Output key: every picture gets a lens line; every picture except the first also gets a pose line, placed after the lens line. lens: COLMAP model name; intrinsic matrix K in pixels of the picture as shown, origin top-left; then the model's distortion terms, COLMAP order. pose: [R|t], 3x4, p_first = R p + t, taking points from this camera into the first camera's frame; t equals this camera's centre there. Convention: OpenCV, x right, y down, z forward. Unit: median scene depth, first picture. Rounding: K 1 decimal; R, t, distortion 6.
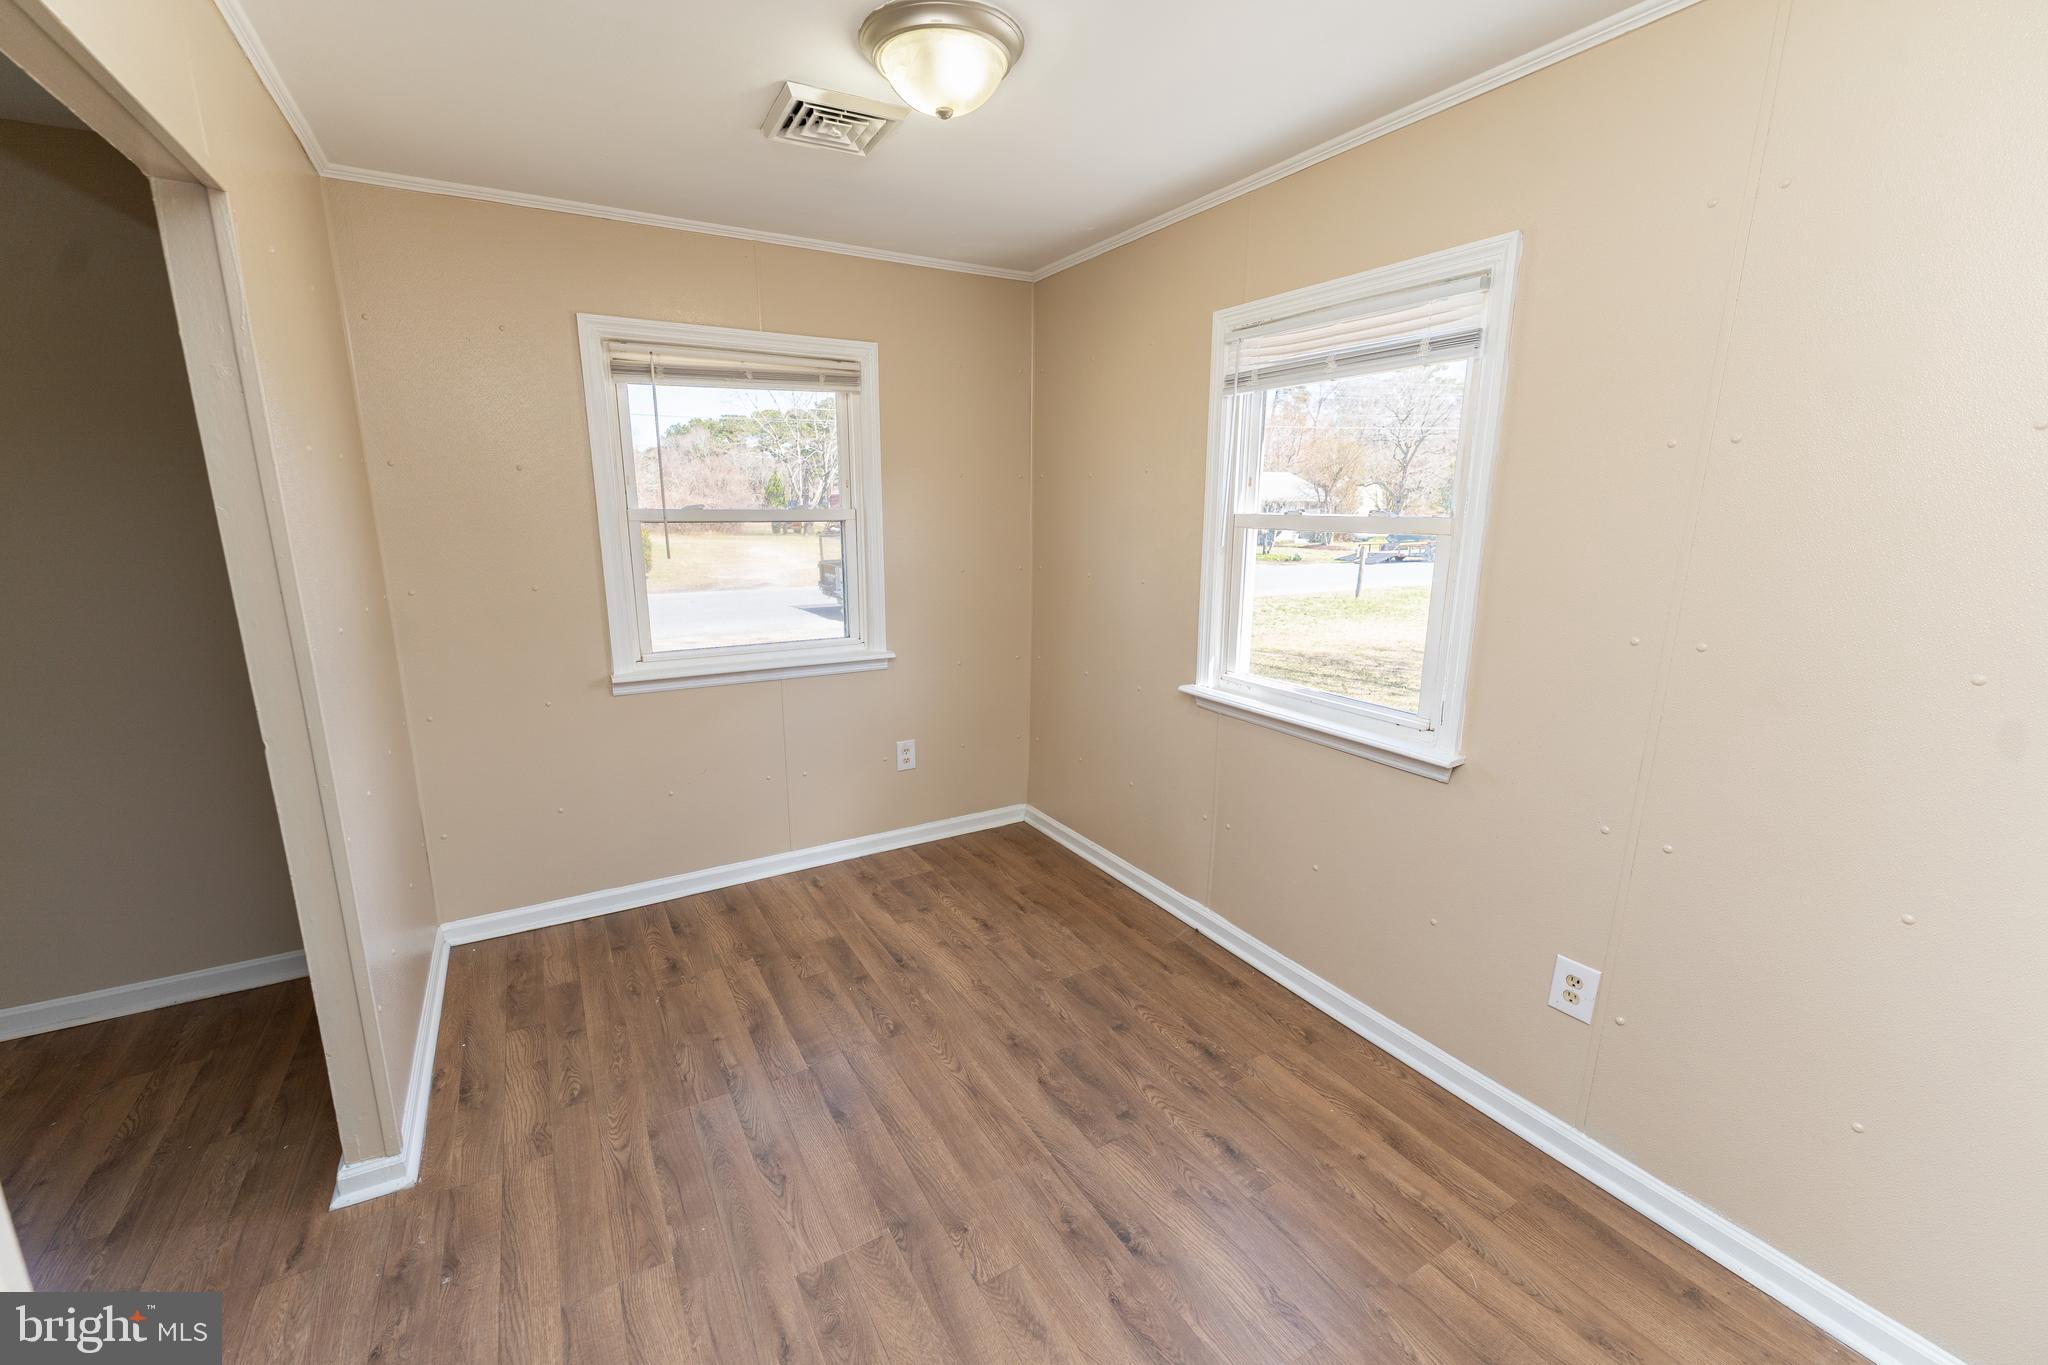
lens RADIAL K [[819.9, 0, 1003.7], [0, 819.9, 685.9], [0, 0, 1]] dist [-0.000301, -0.000445]
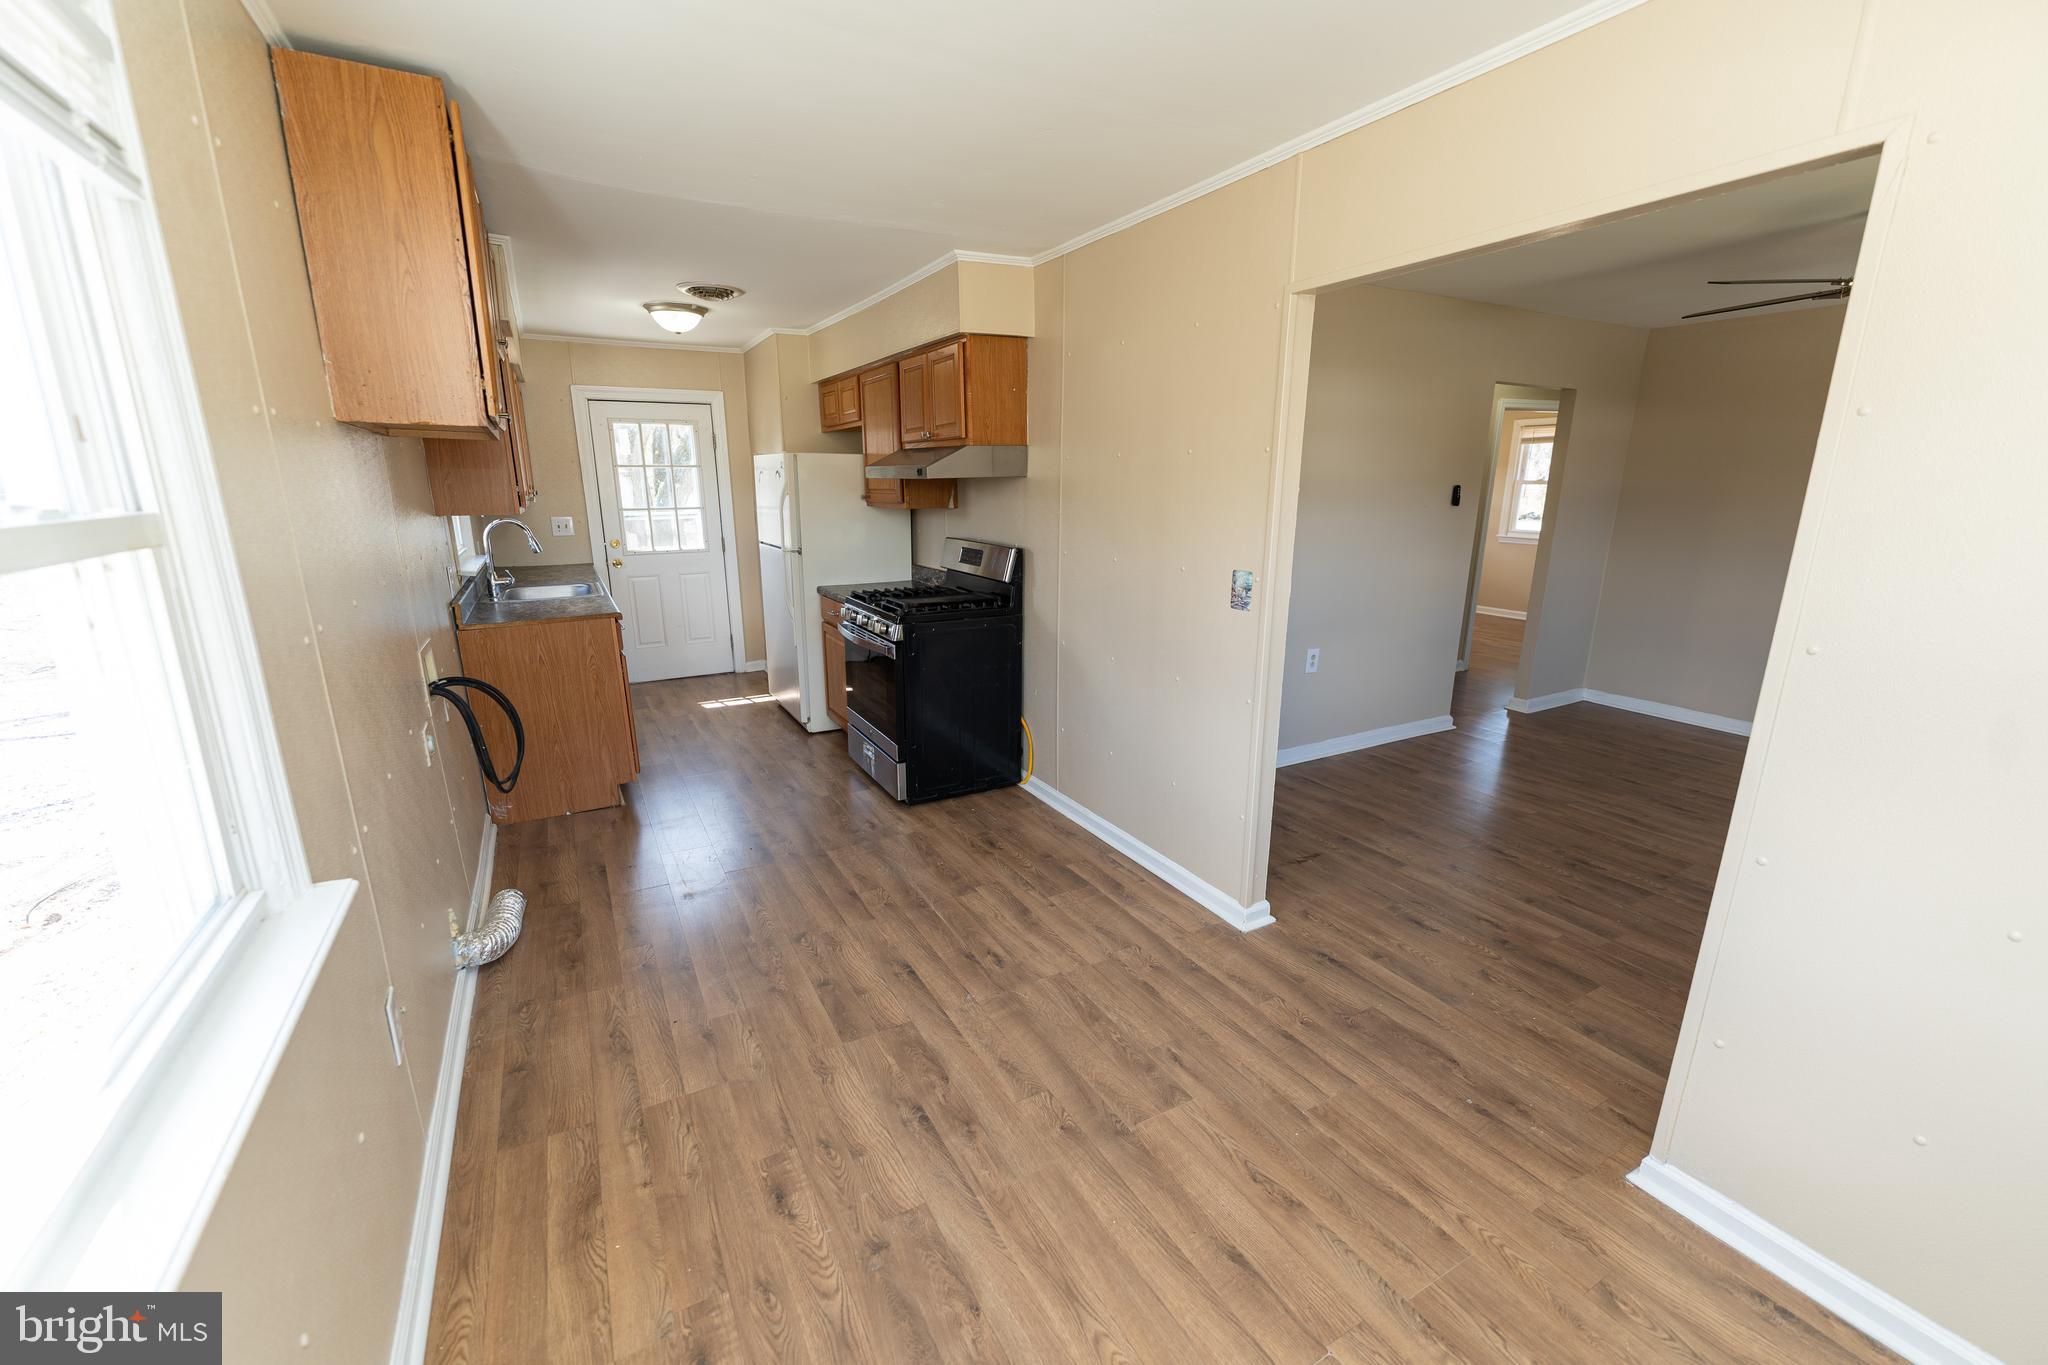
lens RADIAL K [[819.9, 0, 1003.7], [0, 819.9, 685.9], [0, 0, 1]] dist [-0.000301, -0.000445]
pose [[-0.999689, -0.007427, 0.023810, 0.009398], [0.004126, 0.892237, 0.451549, -0.324292], [-0.024598, 0.451507, -0.891928, 1.439750]]
